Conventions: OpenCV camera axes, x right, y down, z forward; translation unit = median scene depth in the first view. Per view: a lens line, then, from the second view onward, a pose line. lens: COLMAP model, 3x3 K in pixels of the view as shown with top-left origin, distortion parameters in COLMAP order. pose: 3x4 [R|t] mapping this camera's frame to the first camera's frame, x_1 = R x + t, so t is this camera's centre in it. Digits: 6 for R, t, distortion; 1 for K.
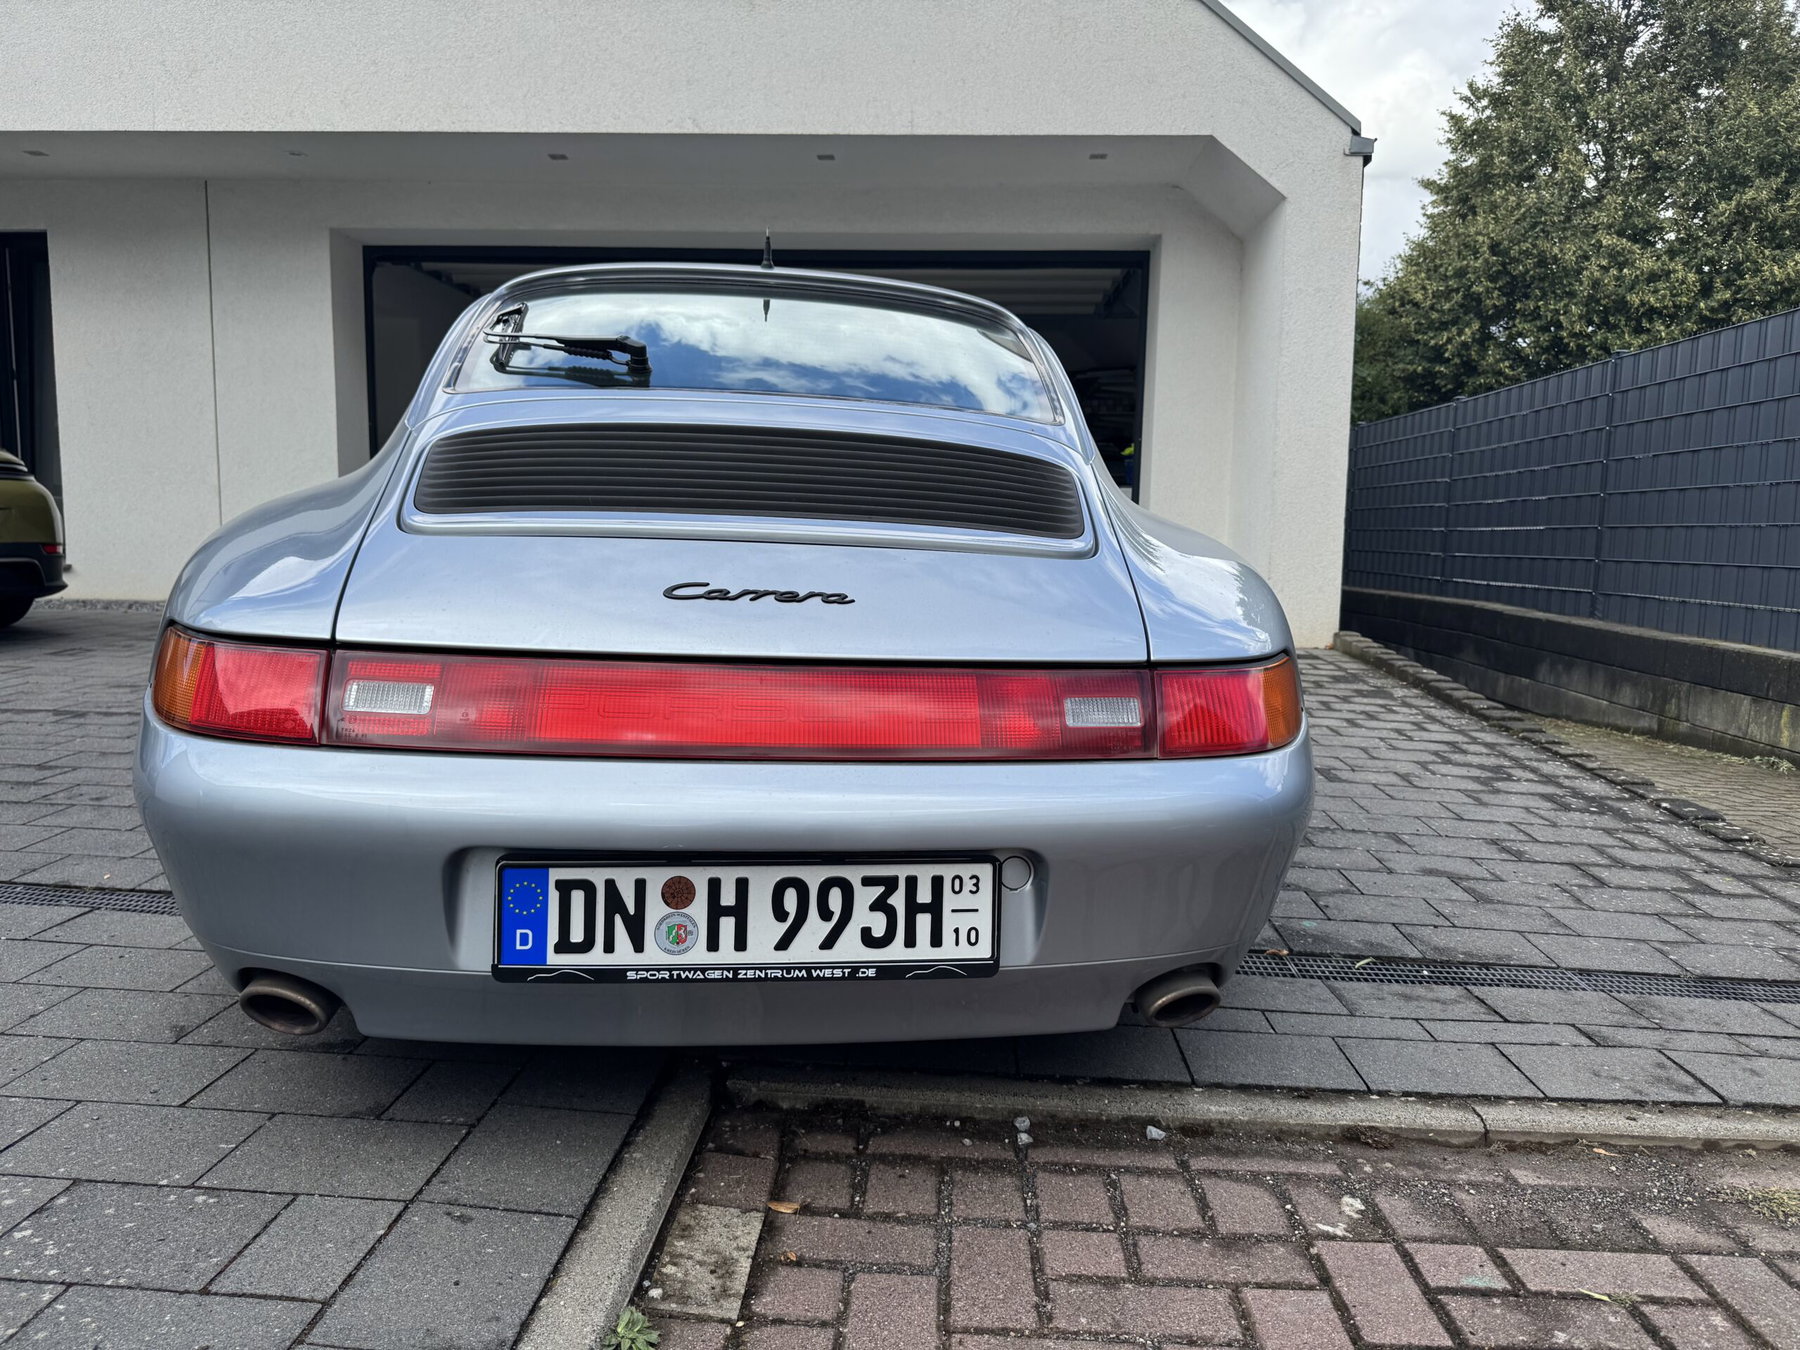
lens RADIAL K [[1273.7, 0, 915.2], [0, 1273.7, 669.1], [0, 0, 1]] dist [0.017492, -0.034361]
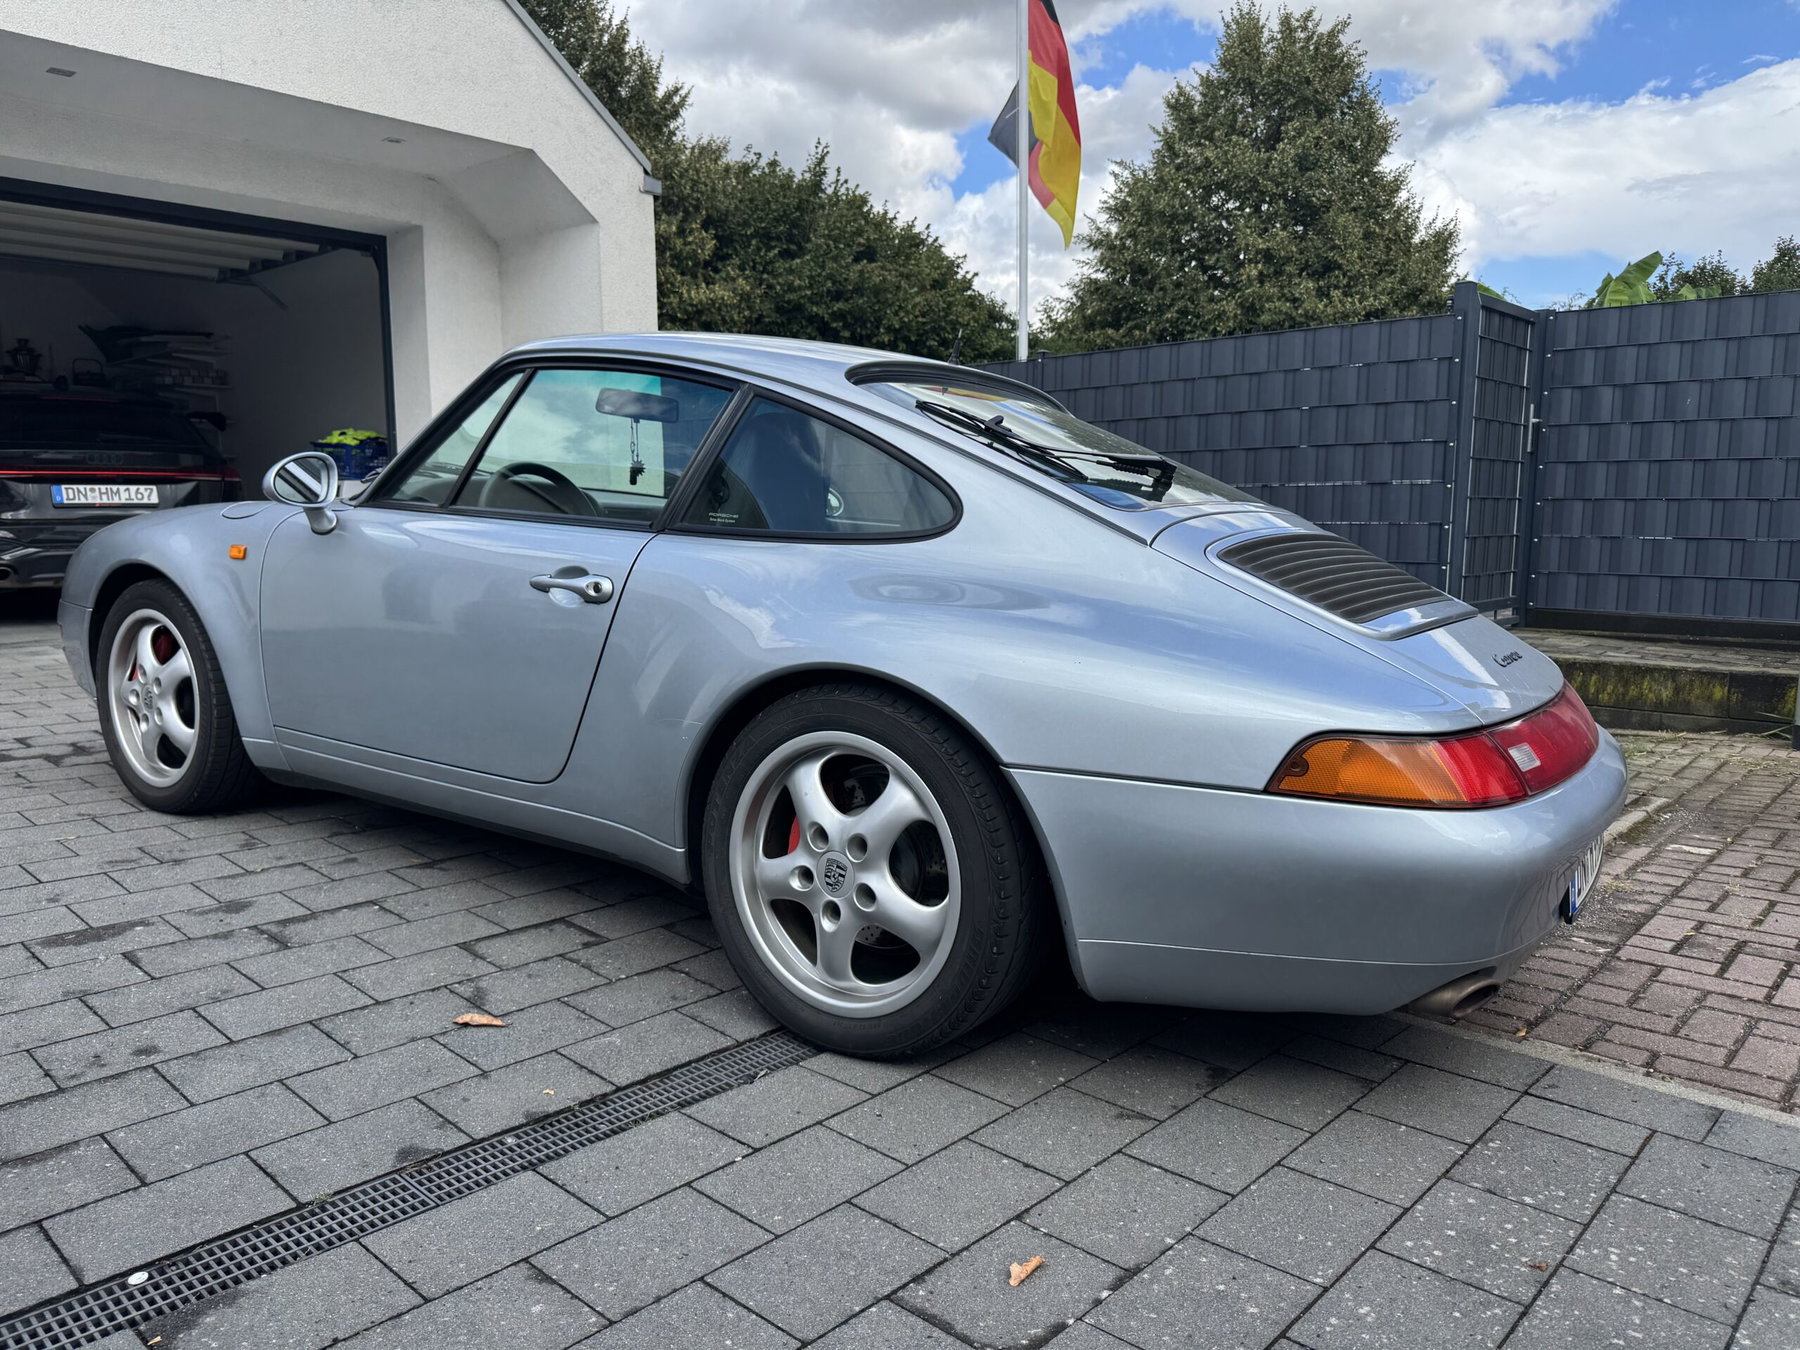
lens RADIAL K [[1273.7, 0, 914.2], [0, 1273.7, 658.9], [0, 0, 1]] dist [0.017492, -0.034361]
pose [[0.637648, -0.106219, 0.762970, -1.556503], [0.089731, 0.993947, 0.063383, -0.195480], [-0.765084, 0.028046, 0.643319, 0.463656]]
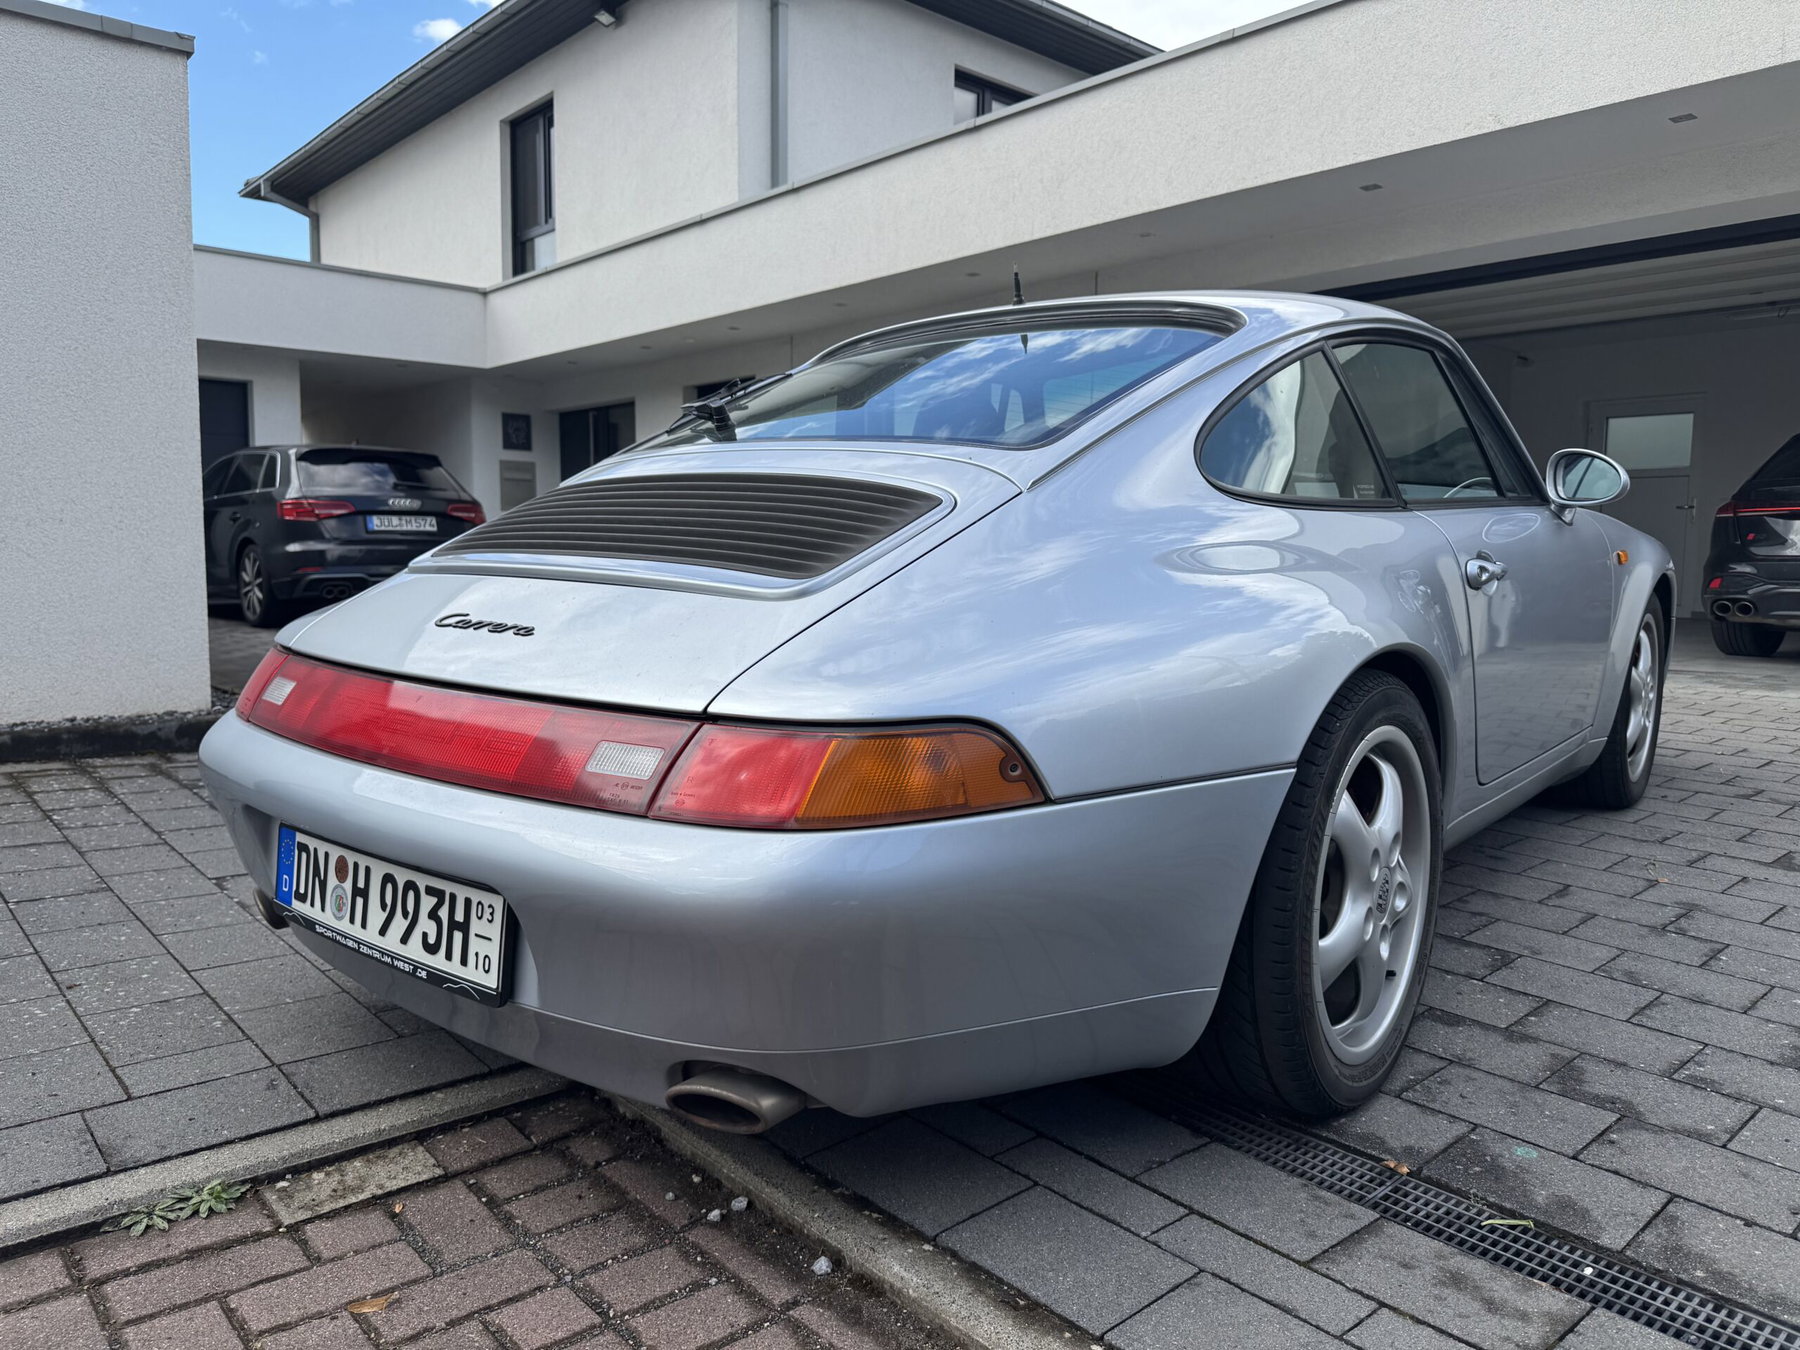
lens RADIAL K [[1273.7, 0, 893.6], [0, 1273.7, 679.3], [0, 0, 1]] dist [0.017492, -0.034361]
pose [[0.695987, 0.061241, -0.715438, 0.810664], [-0.080141, 0.996756, 0.007360, -0.044193], [0.713568, 0.052214, 0.698637, 0.403283]]
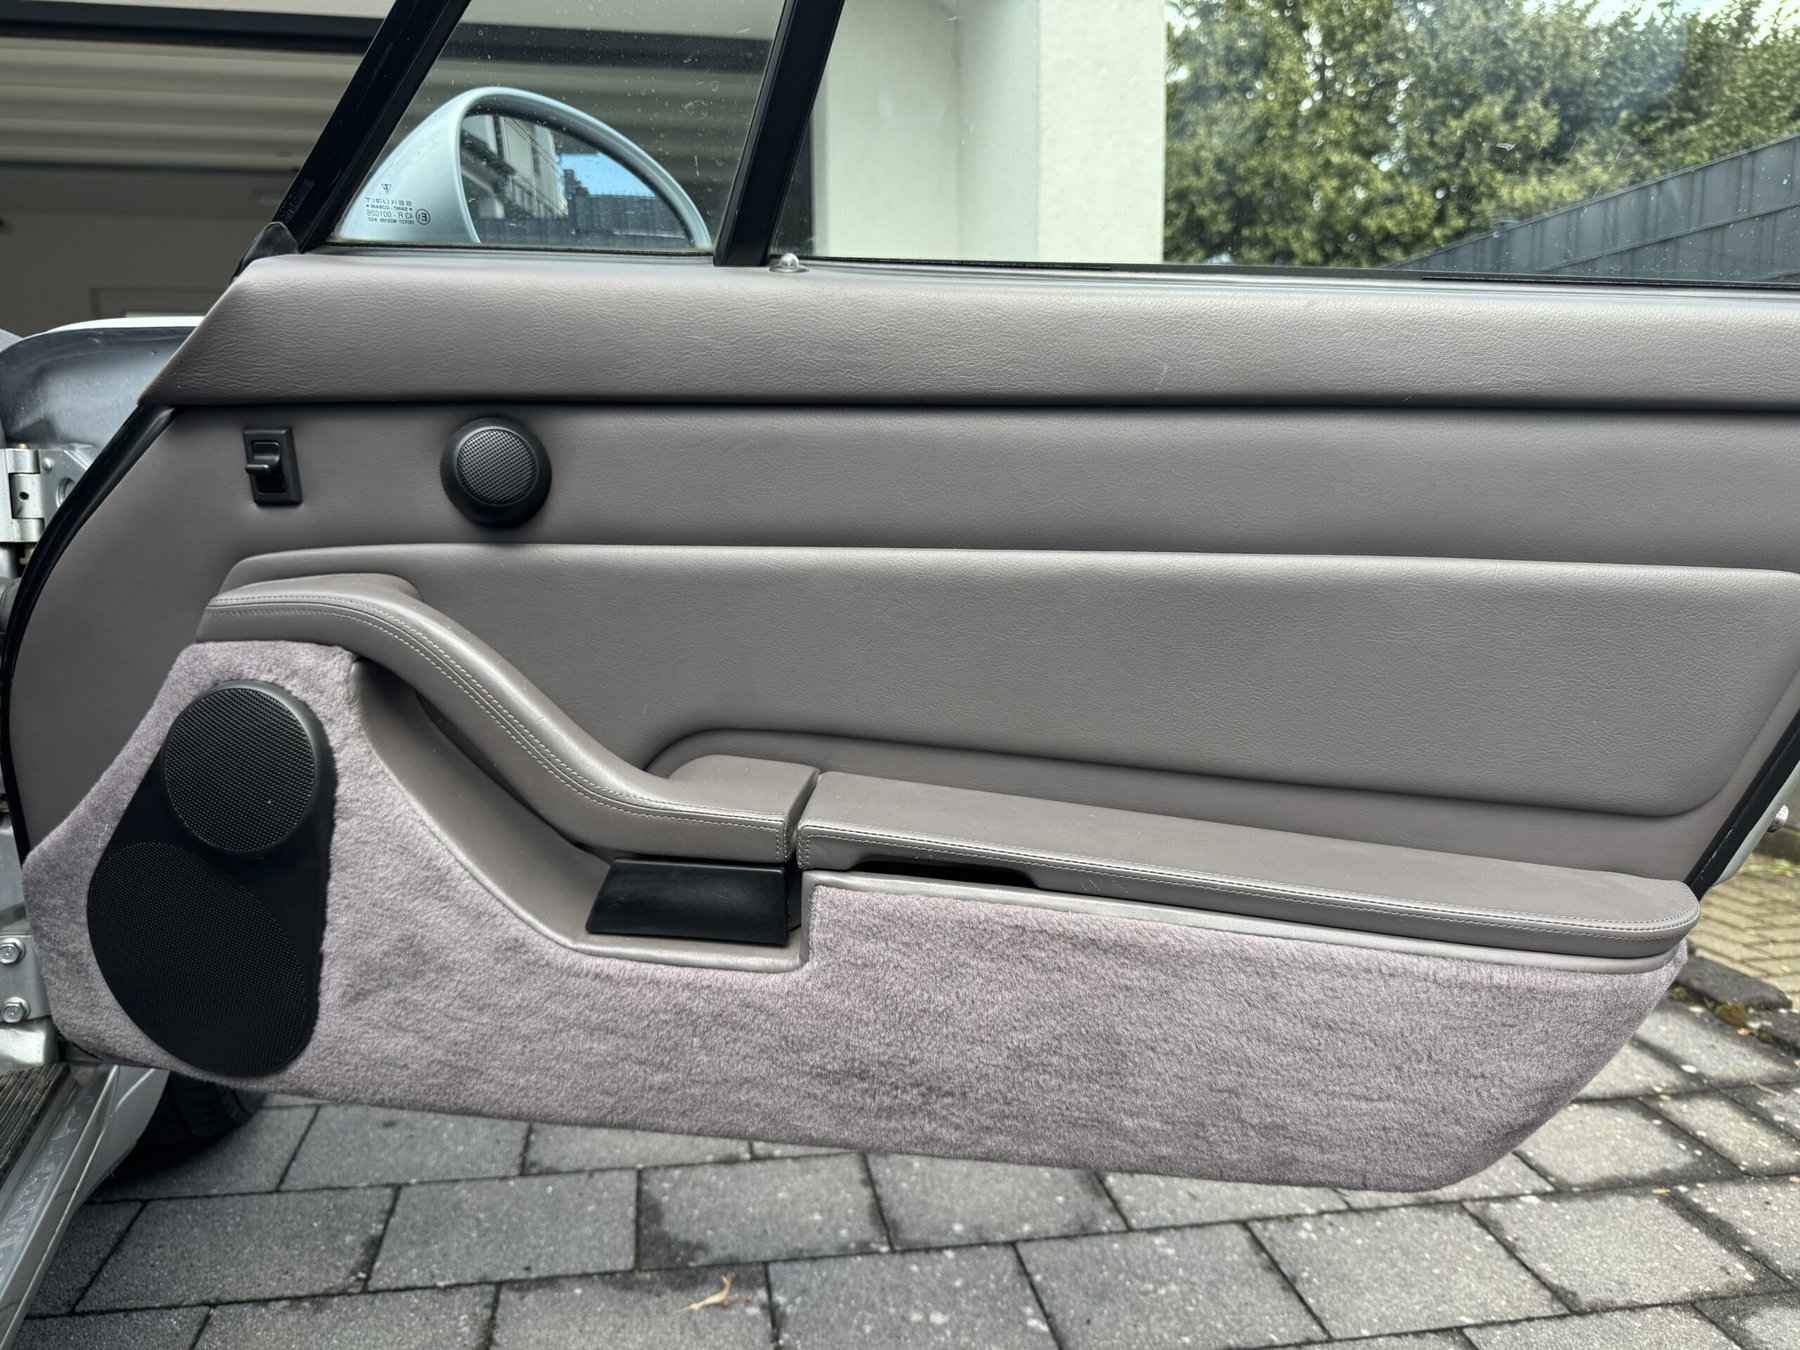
lens RADIAL K [[1273.7, 0, 892.5], [0, 1273.7, 664.3], [0, 0, 1]] dist [0.017492, -0.034361]
pose [[0.977438, -0.048997, 0.205461, 0.394416], [0.044644, 0.998670, 0.025772, -0.211553], [-0.206450, -0.016018, 0.978326, 1.854764]]
